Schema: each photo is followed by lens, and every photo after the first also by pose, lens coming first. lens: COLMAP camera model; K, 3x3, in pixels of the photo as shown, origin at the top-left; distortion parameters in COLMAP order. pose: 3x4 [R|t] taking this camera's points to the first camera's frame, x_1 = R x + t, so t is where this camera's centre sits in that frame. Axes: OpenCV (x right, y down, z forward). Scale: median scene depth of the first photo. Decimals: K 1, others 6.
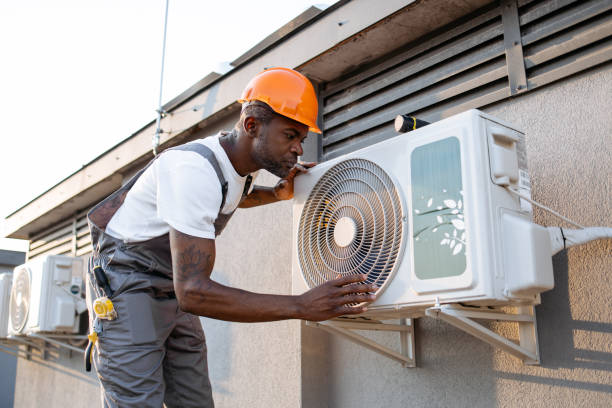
lens RADIAL K [[617.1, 0, 304.2], [0, 617.1, 213.5], [0, 0, 1]] dist [-0.055981, 0.021004]
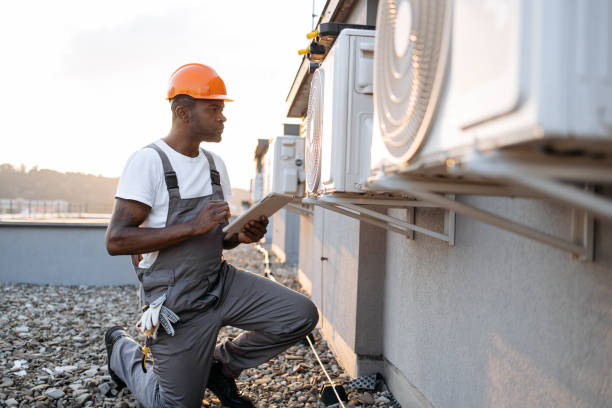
lens RADIAL K [[617.7, 0, 306.0], [0, 617.7, 204.0], [0, 0, 1]] dist [-0.055418, 0.004699]
pose [[0.822165, 0.031572, -0.568373, 0.765884], [0.092093, 0.977931, 0.187537, -0.061255], [0.561750, -0.206529, 0.801113, -0.042402]]
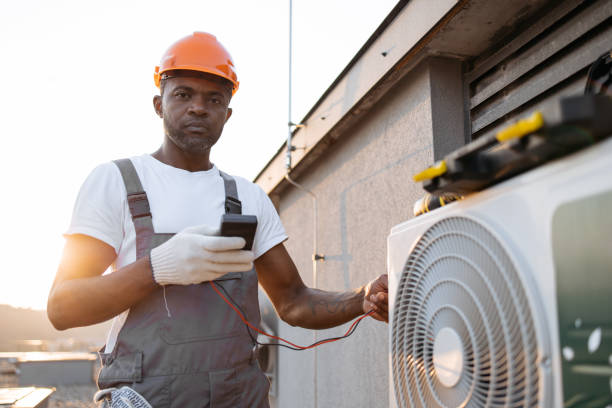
lens RADIAL K [[604.2, 0, 306.0], [0, 604.2, 204.0], [0, 0, 1]] dist [-0.074527, 0.023526]
pose [[0.911488, -0.080349, -0.403402, 0.171134], [0.091282, 0.995794, 0.007911, -0.114806], [0.401069, -0.044034, 0.914989, 0.485285]]
